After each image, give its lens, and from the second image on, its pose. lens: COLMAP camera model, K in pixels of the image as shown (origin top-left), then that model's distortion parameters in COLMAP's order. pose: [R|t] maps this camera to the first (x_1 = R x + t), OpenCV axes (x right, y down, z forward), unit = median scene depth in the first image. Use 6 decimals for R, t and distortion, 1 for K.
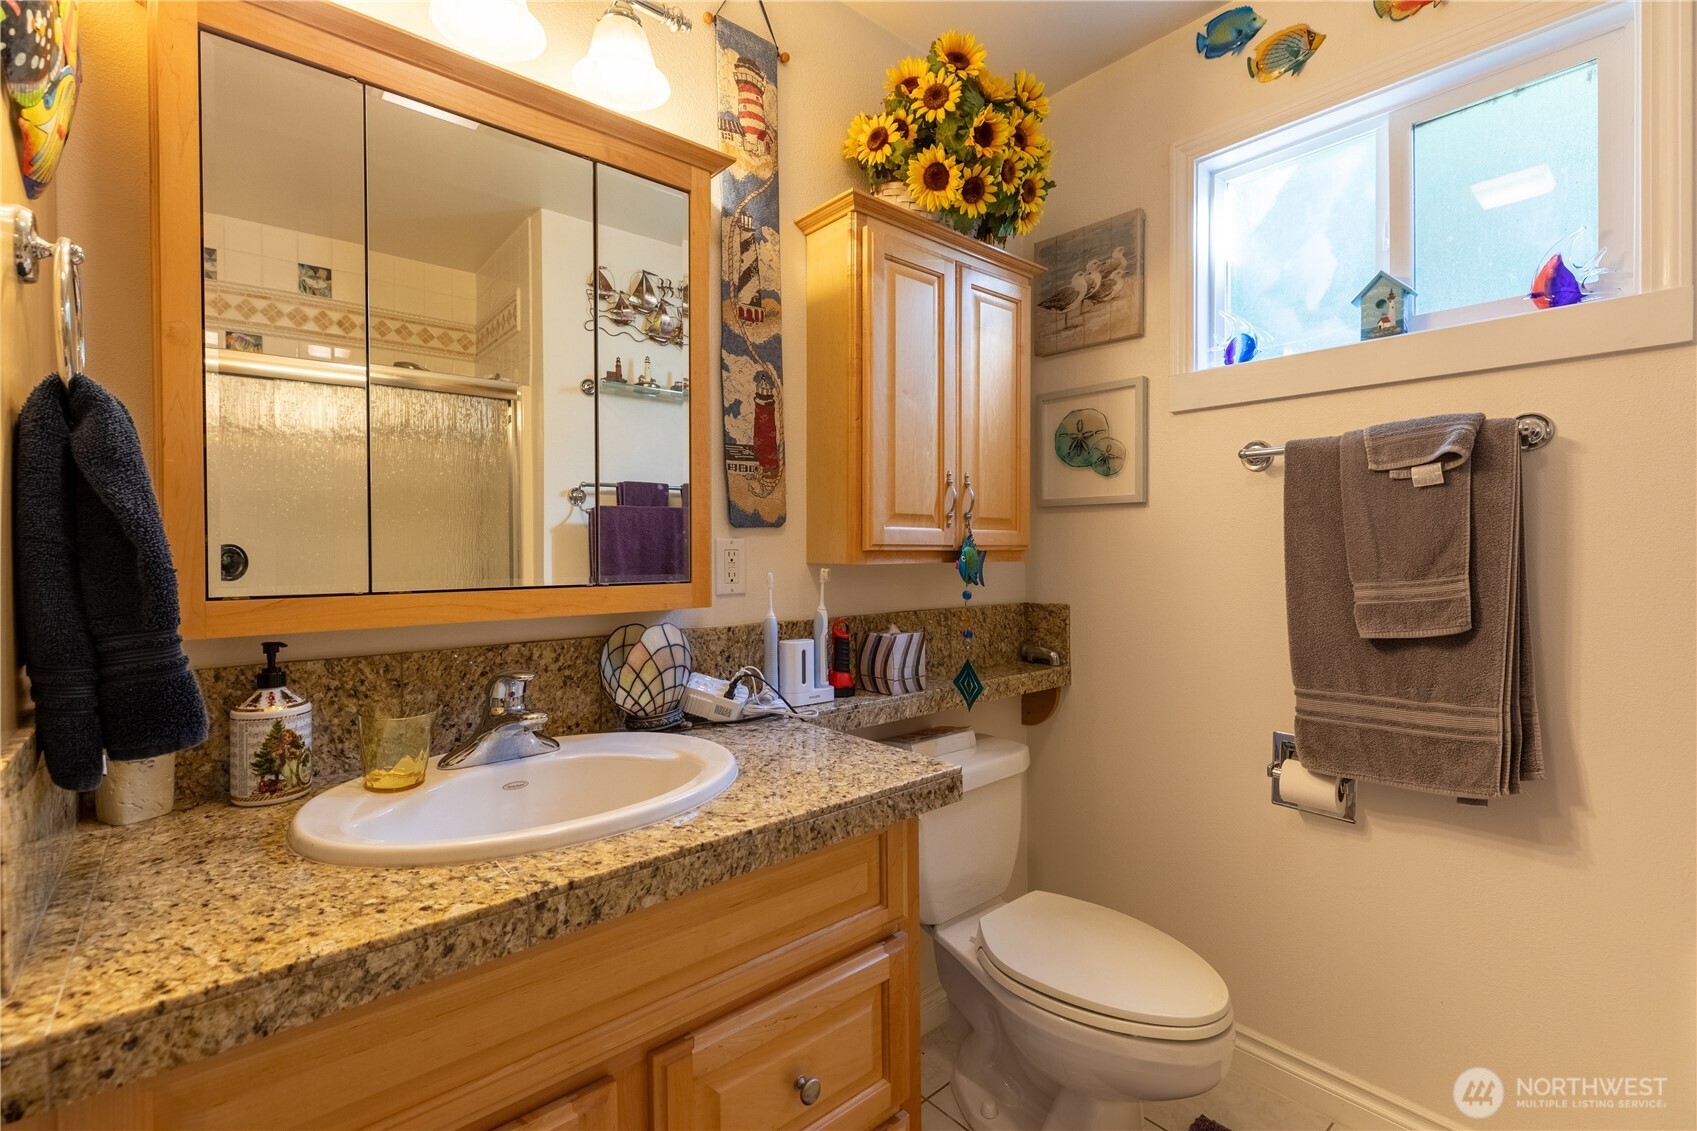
lens RADIAL K [[770.1, 0, 844.6], [0, 770.1, 560.9], [0, 0, 1]] dist [0.002116, 0.000084]
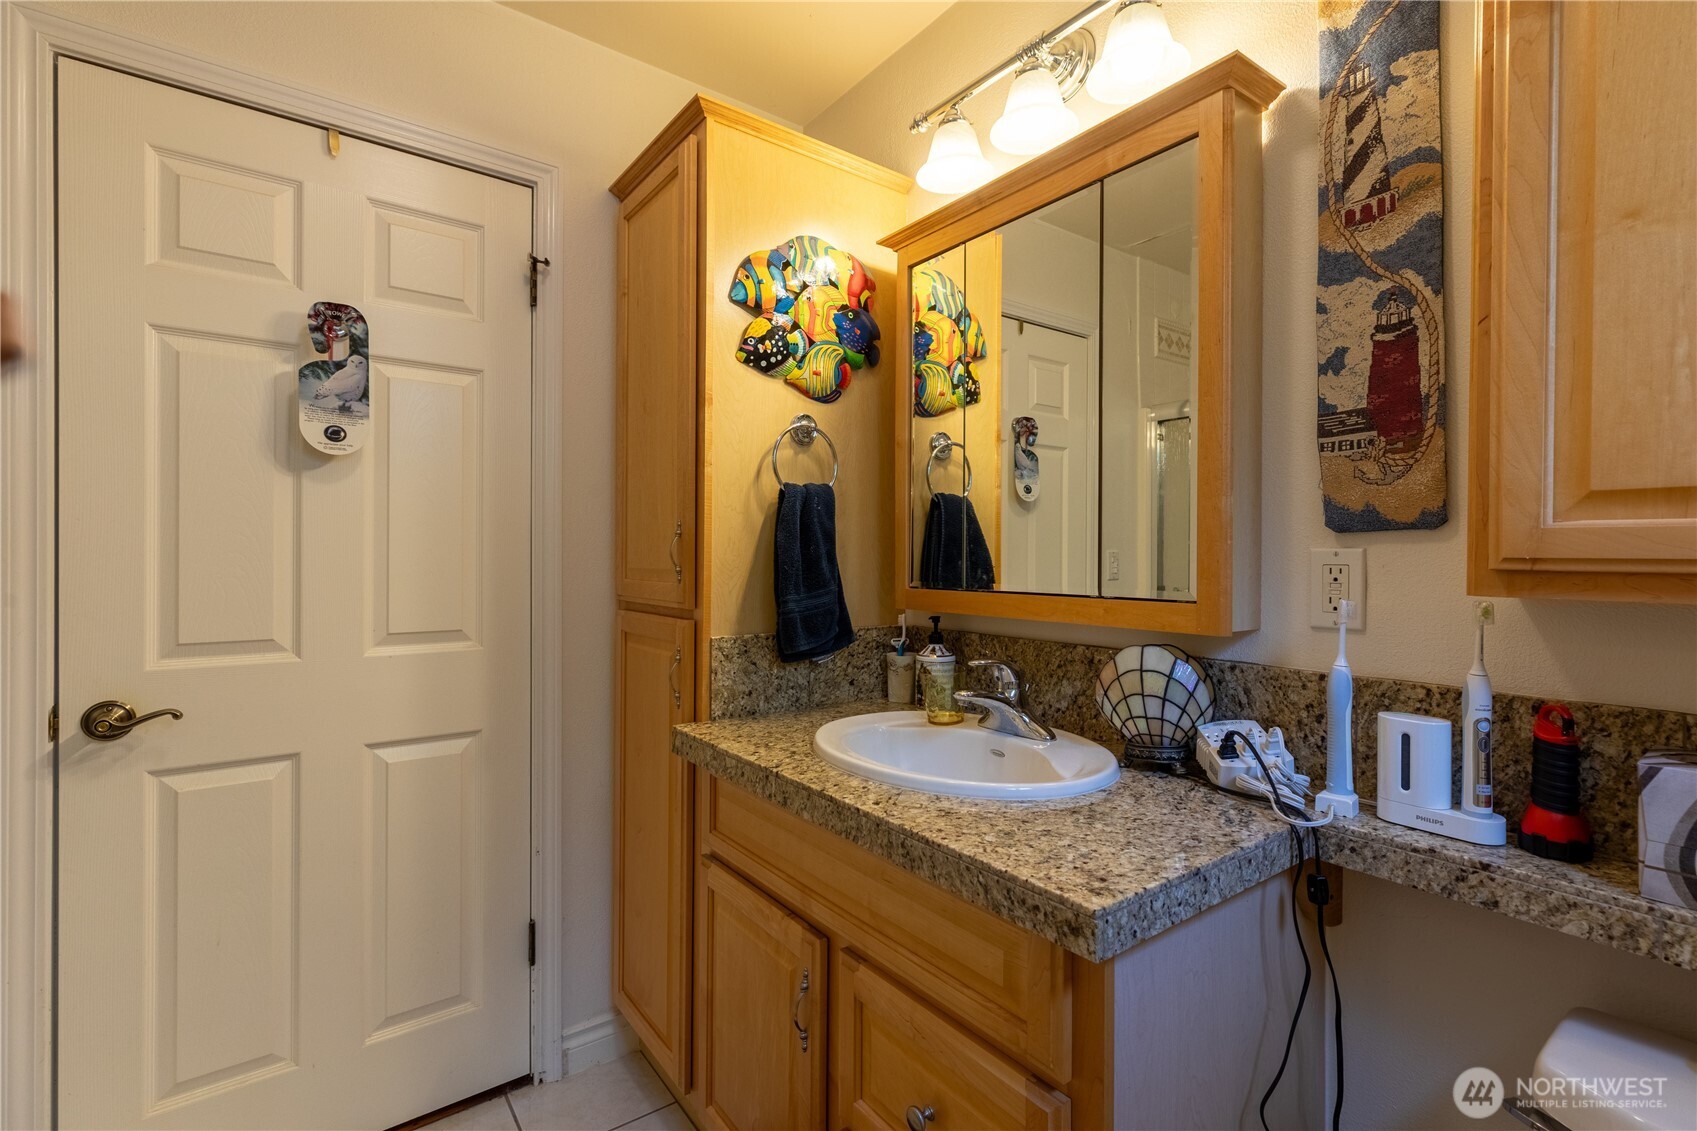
lens RADIAL K [[770.1, 0, 845.6], [0, 770.1, 556.9], [0, 0, 1]] dist [0.002116, 0.000084]
pose [[-0.083256, 0.005808, -0.996511, 0.599458], [-0.018582, 0.999800, 0.007380, -0.018850], [0.996355, 0.019132, -0.083131, 0.629741]]
